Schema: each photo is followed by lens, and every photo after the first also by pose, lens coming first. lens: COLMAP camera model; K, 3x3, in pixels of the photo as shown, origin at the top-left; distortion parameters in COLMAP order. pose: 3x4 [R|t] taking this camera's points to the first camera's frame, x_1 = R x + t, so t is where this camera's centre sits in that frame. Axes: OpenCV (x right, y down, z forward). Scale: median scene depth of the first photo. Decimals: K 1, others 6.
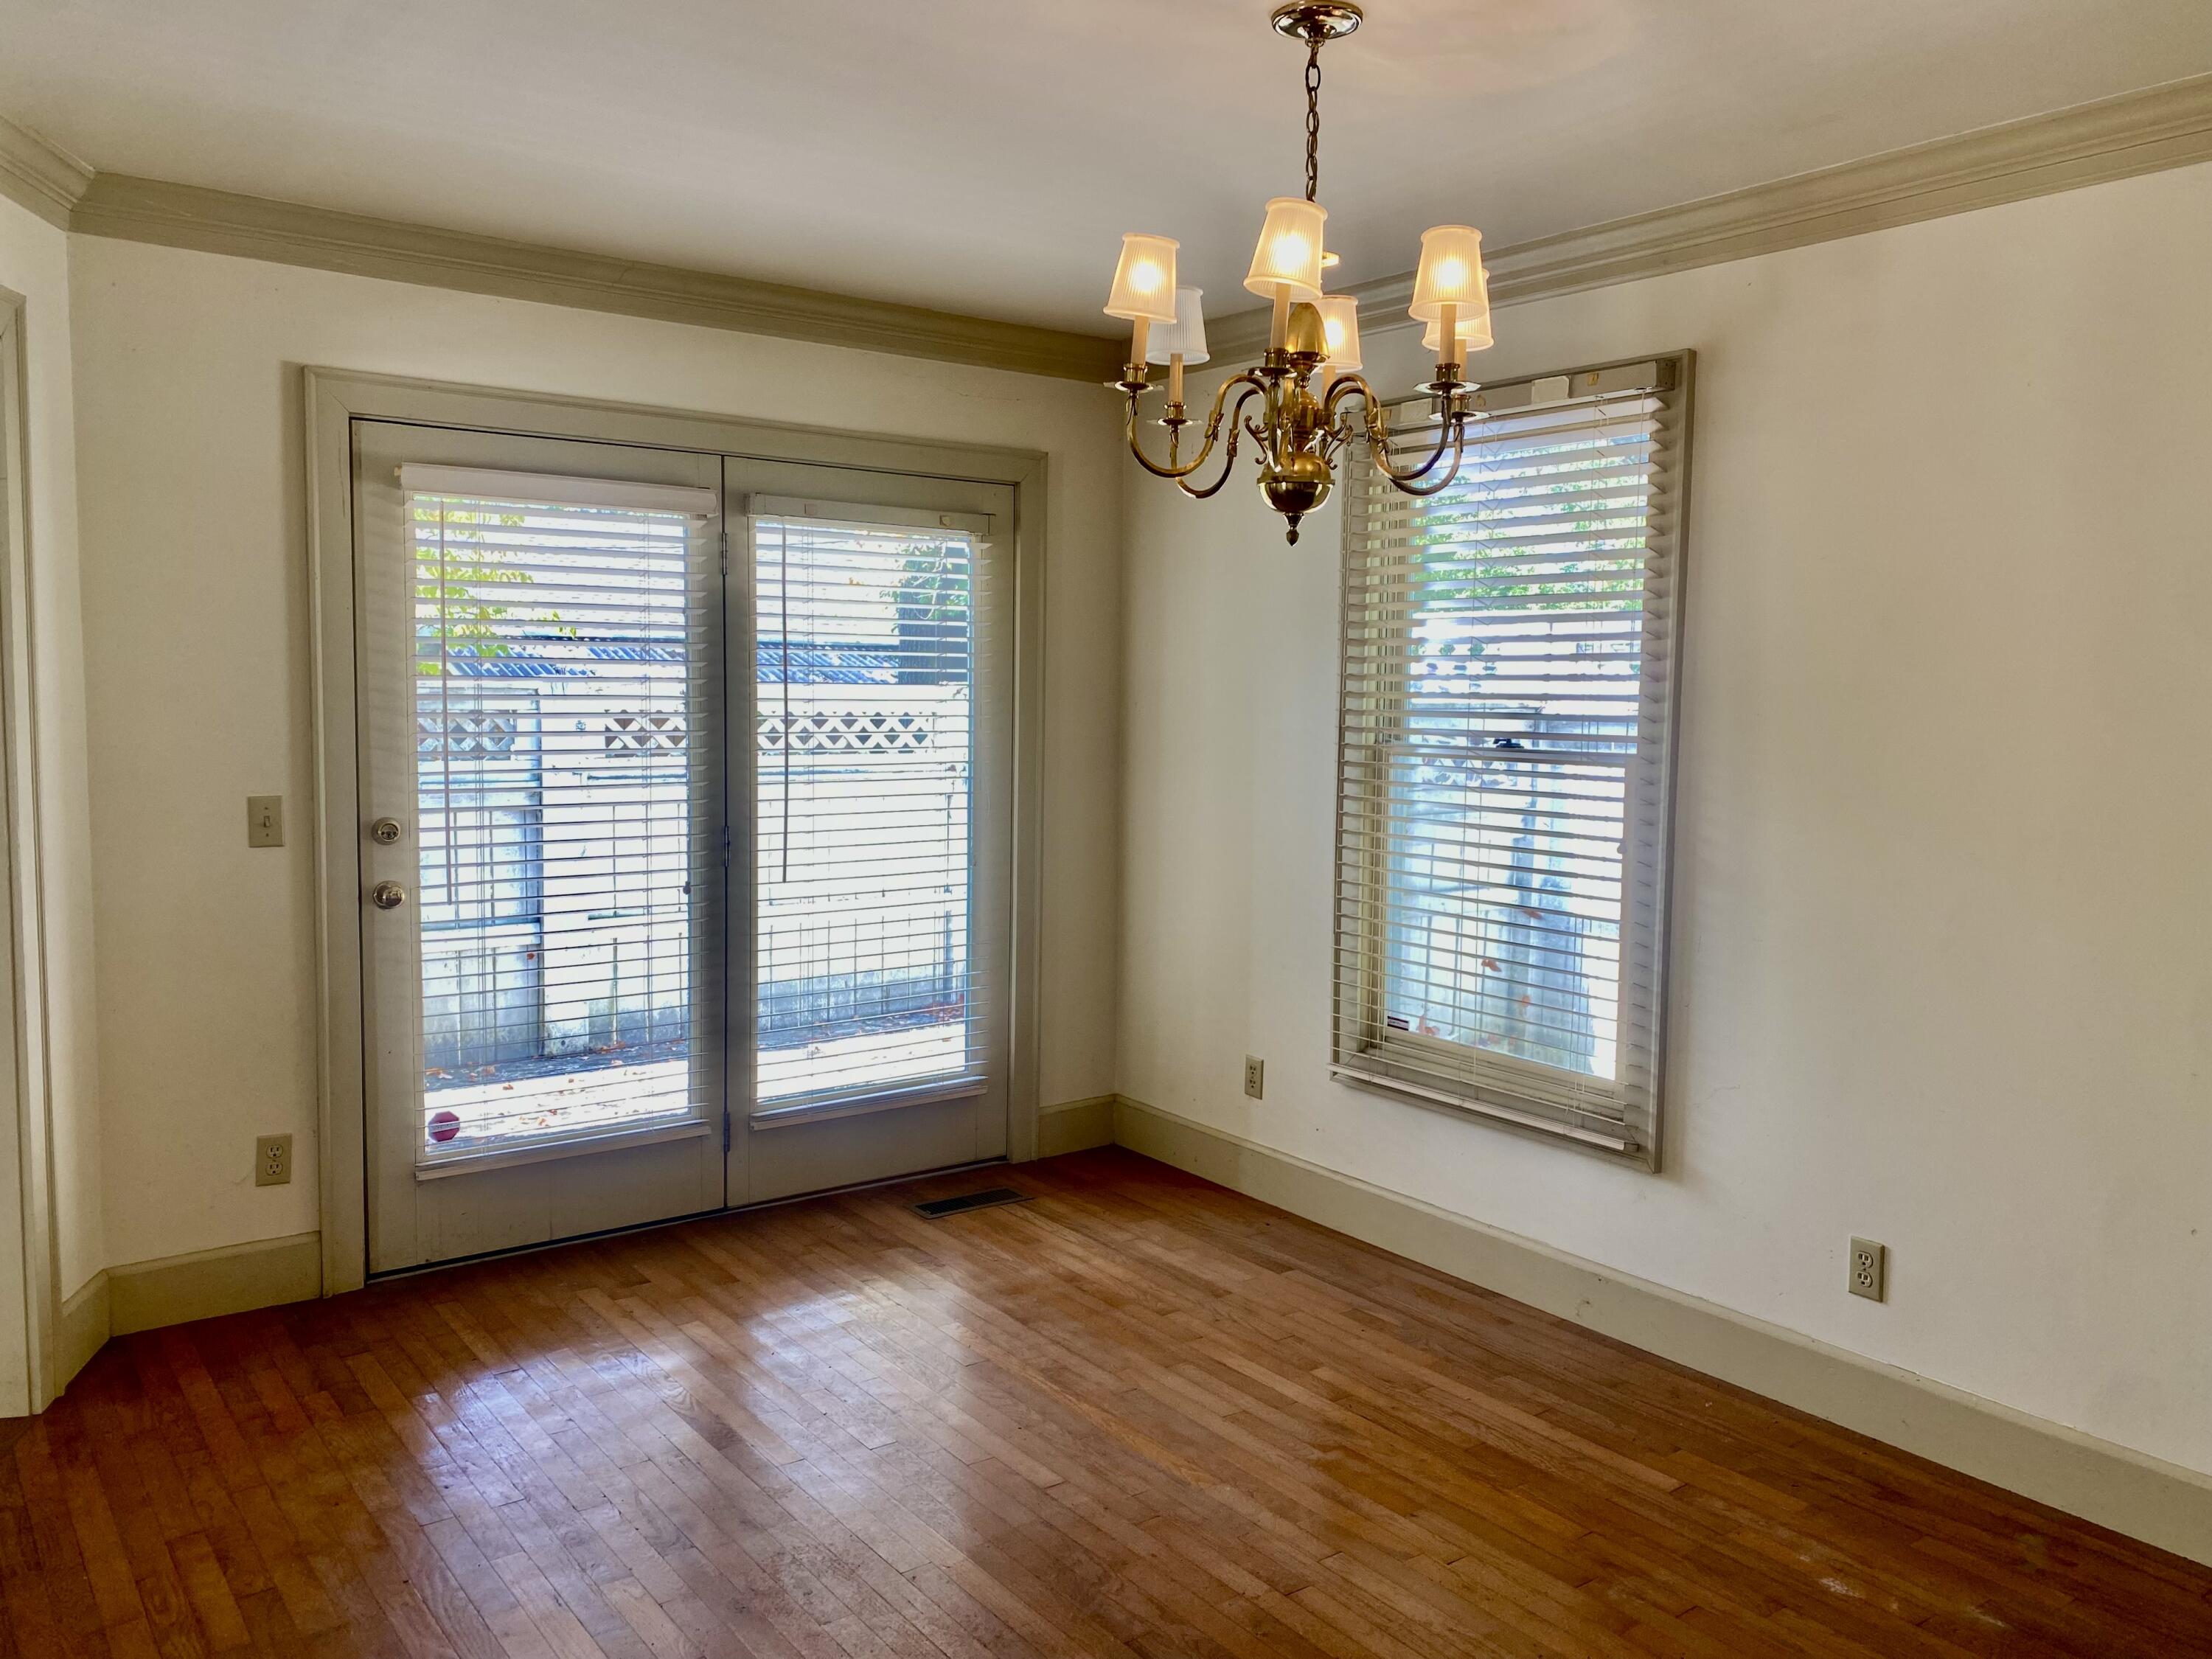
lens RADIAL K [[1691.4, 0, 1119.6], [0, 1691.4, 825.2], [0, 0, 1]] dist [0.029269, -0.021128]
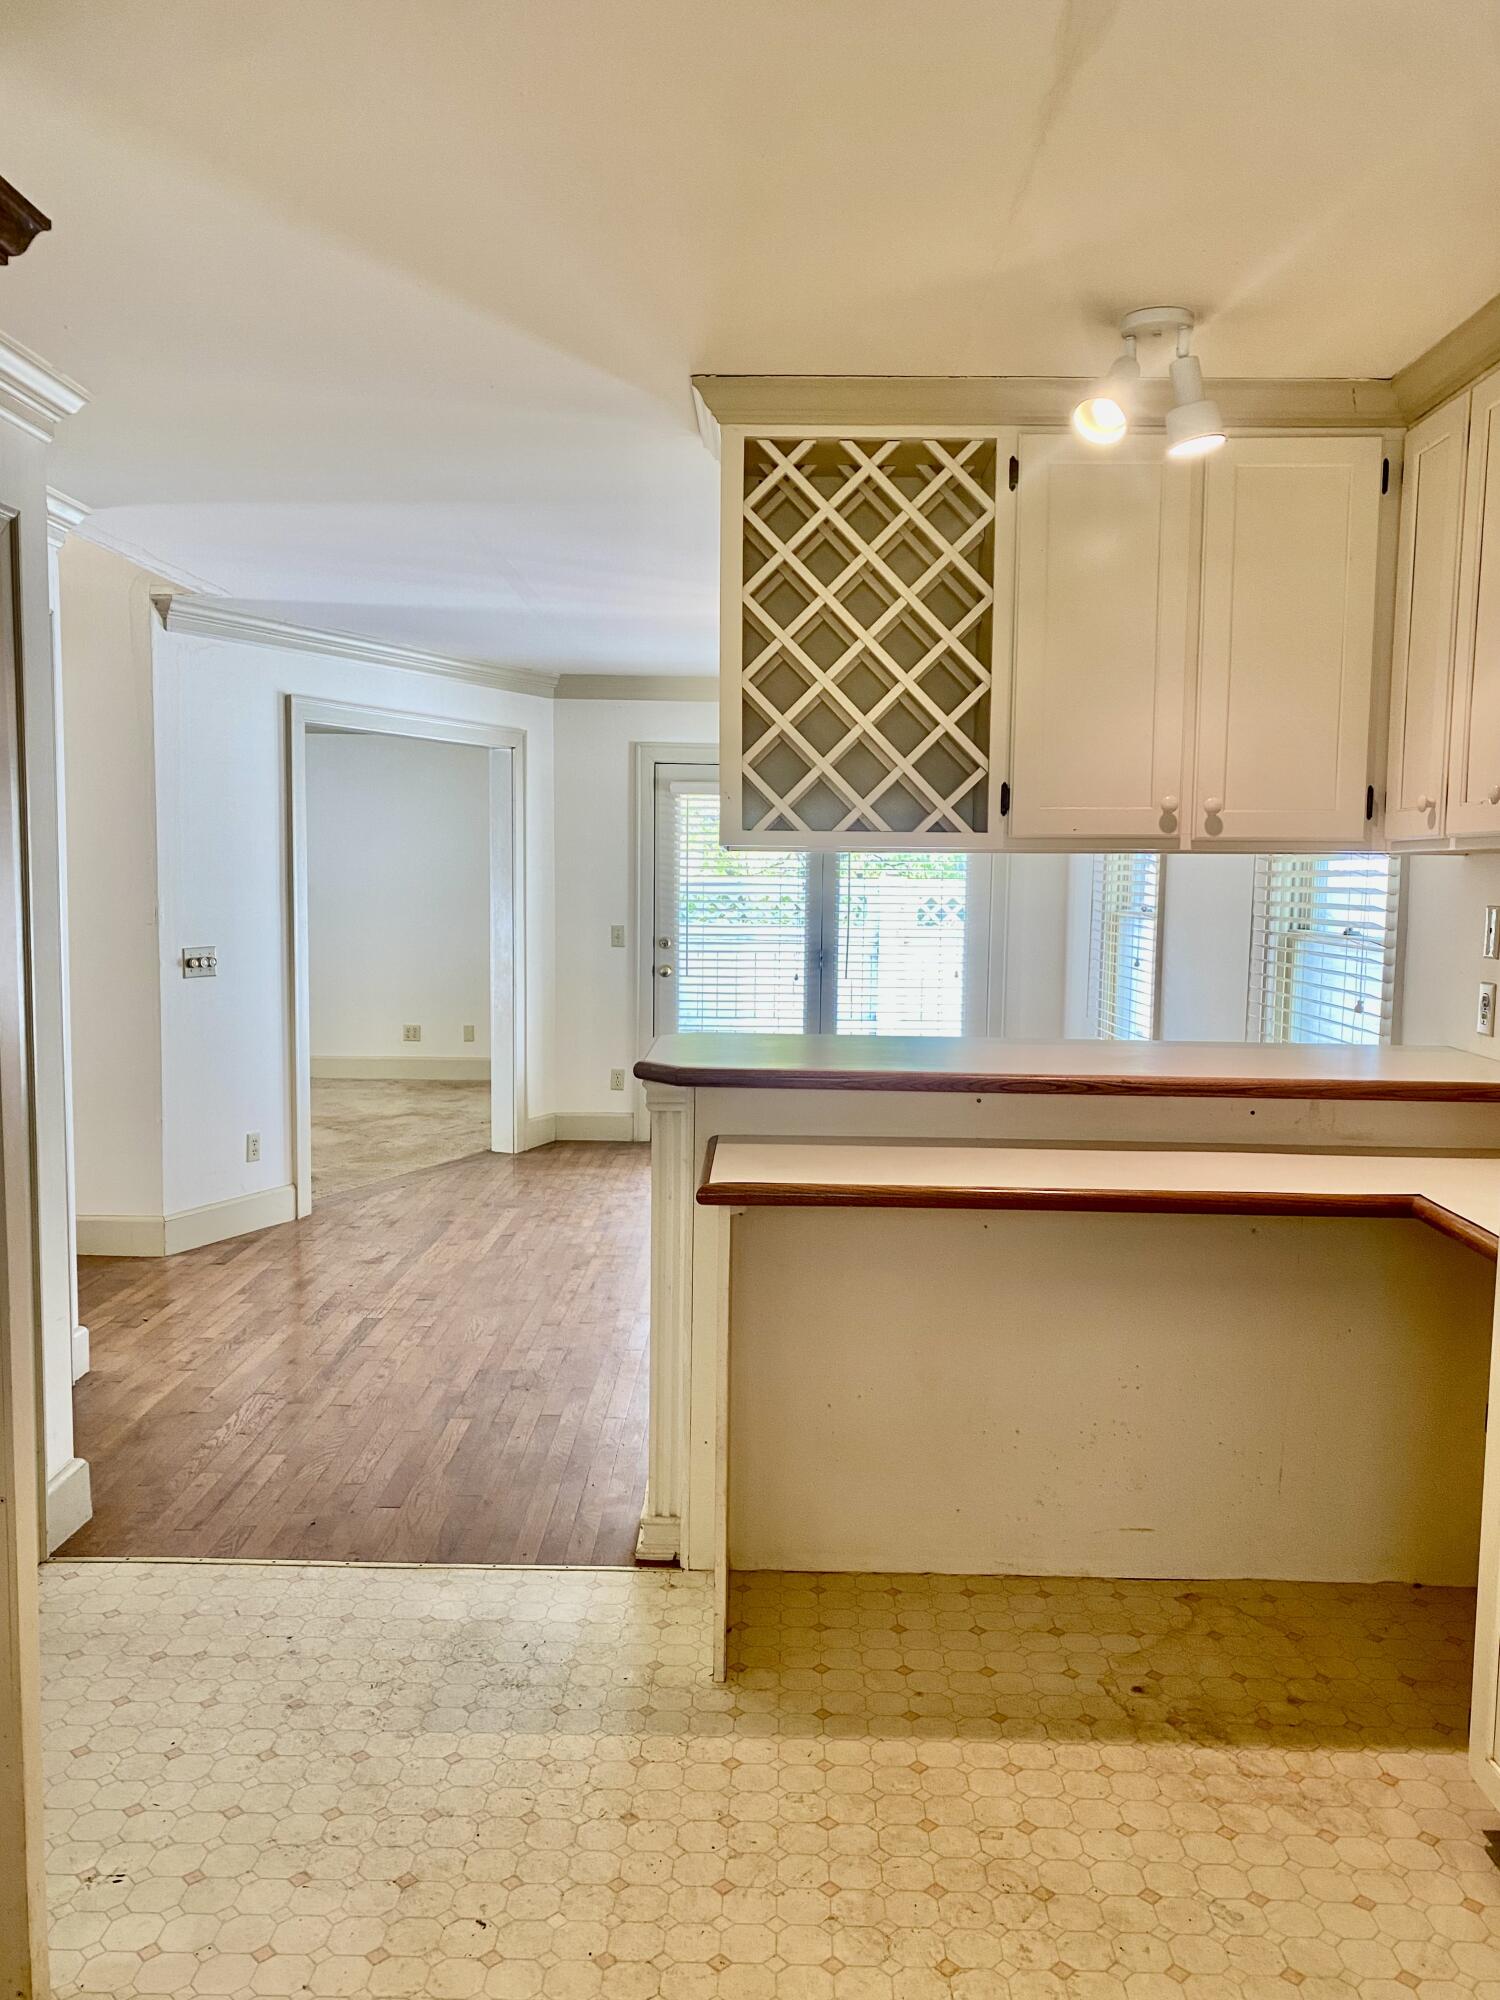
lens RADIAL K [[1529.3, 0, 770.1], [0, 1529.3, 1018.6], [0, 0, 1]] dist [0.029269, -0.021128]
pose [[0.783167, 0.053379, -0.619516, 0.584489], [-0.055438, 0.998335, 0.015937, 0.039450], [0.619335, 0.021863, 0.784822, -0.315268]]
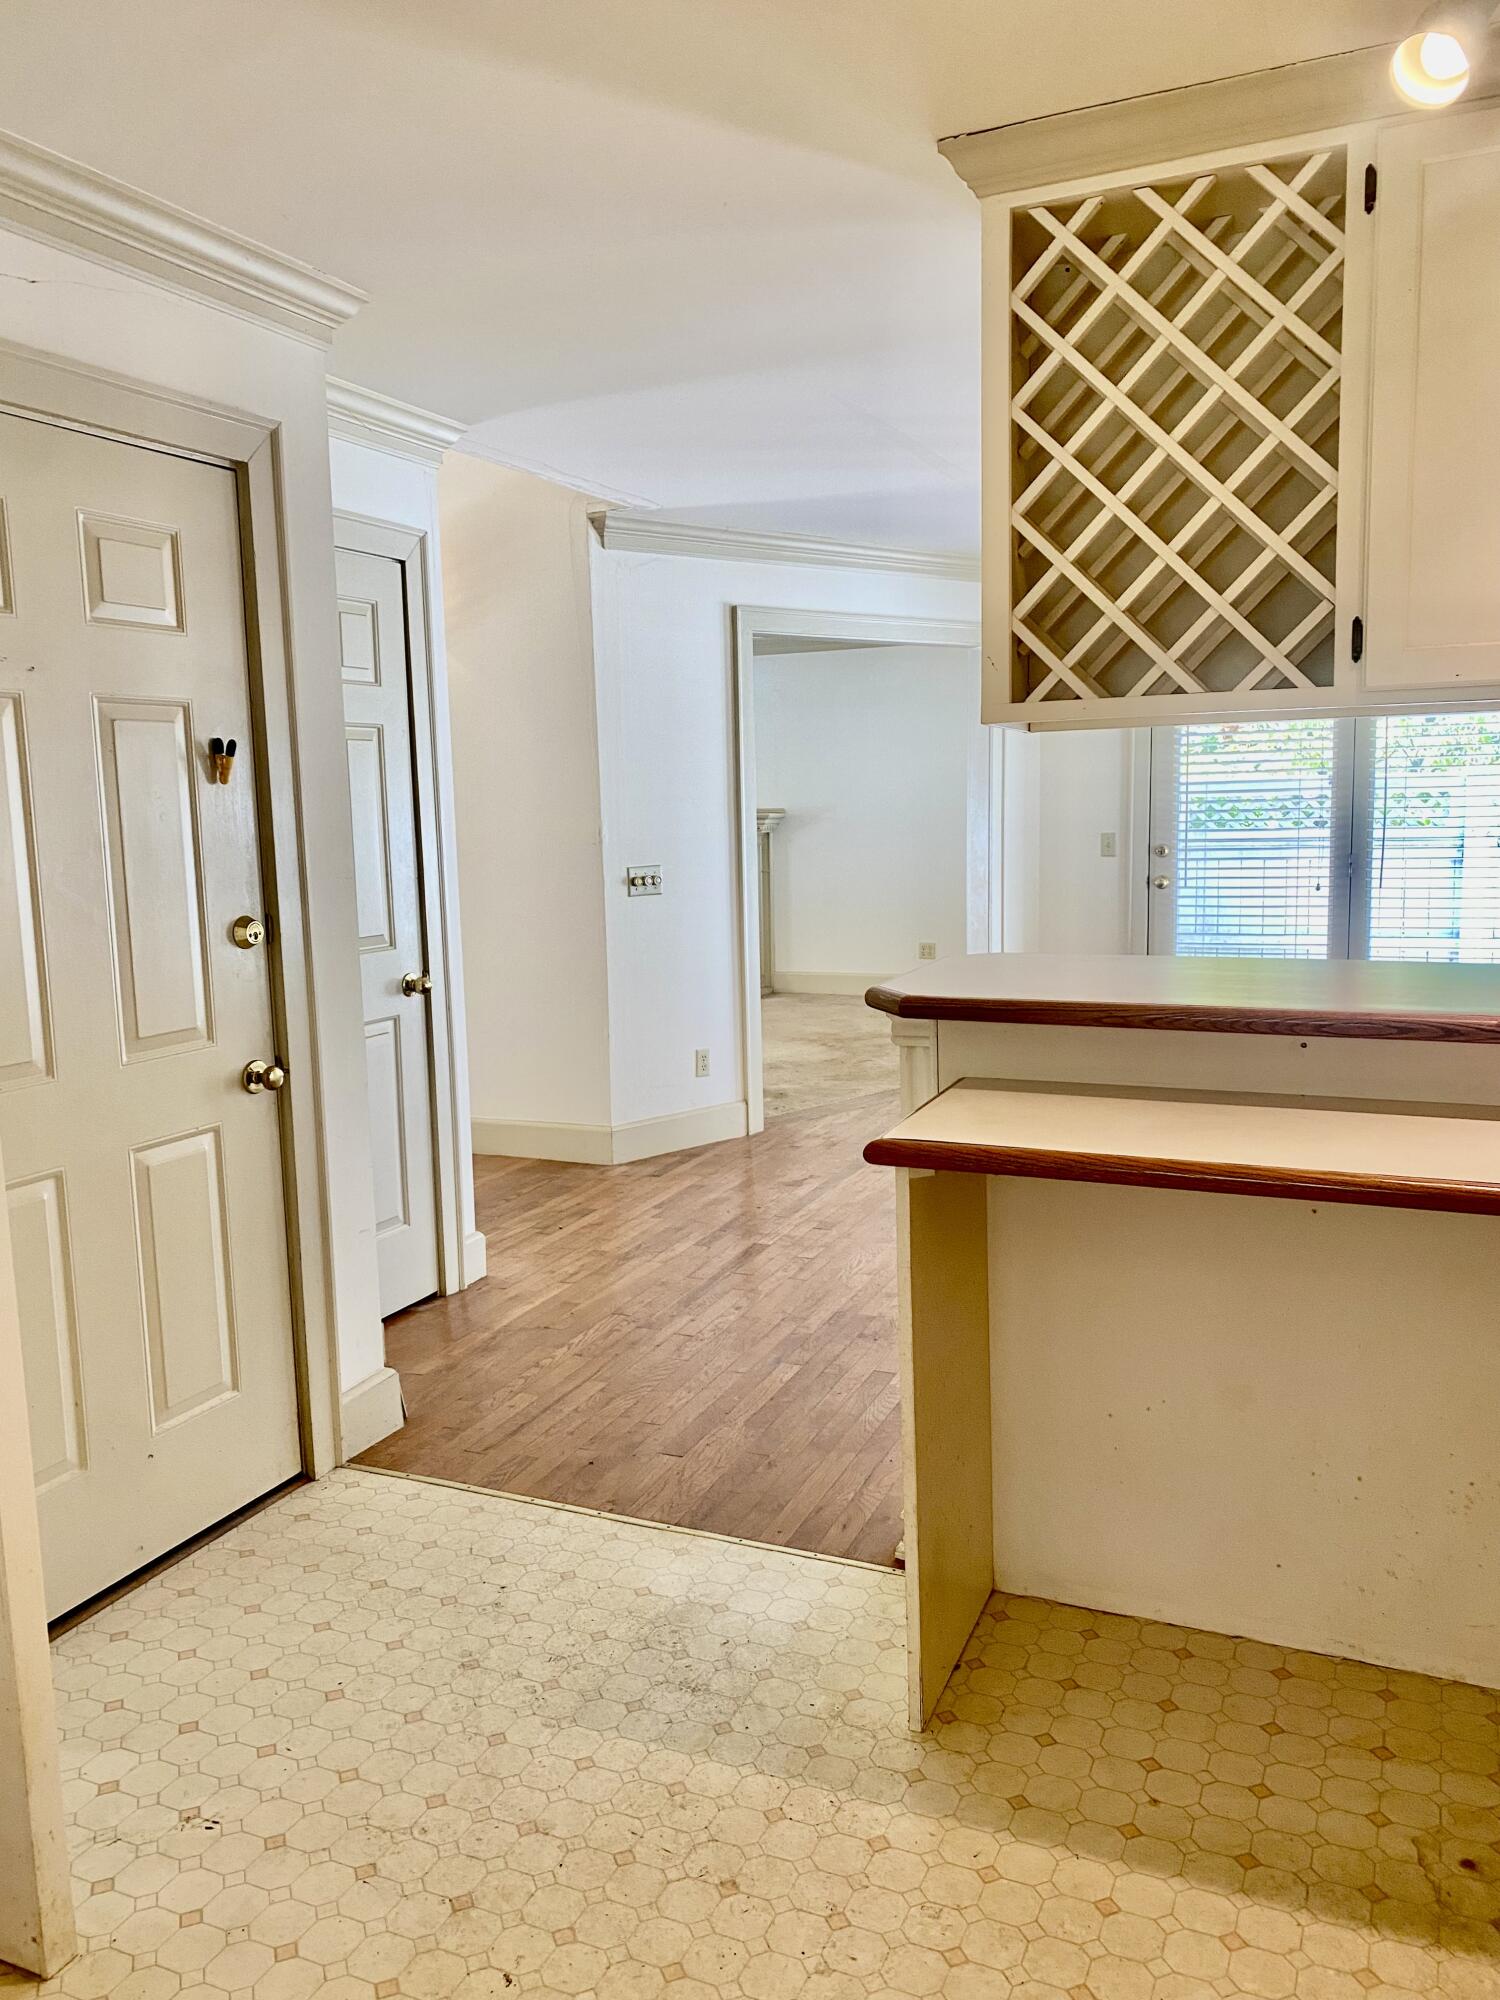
lens RADIAL K [[1529.3, 0, 754.9], [0, 1529.3, 1005.6], [0, 0, 1]] dist [0.029269, -0.021128]
pose [[0.472016, 0.094684, -0.876490, 0.597798], [-0.045149, 0.995507, 0.083227, 0.035404], [0.880433, 0.000289, 0.474171, -0.186022]]
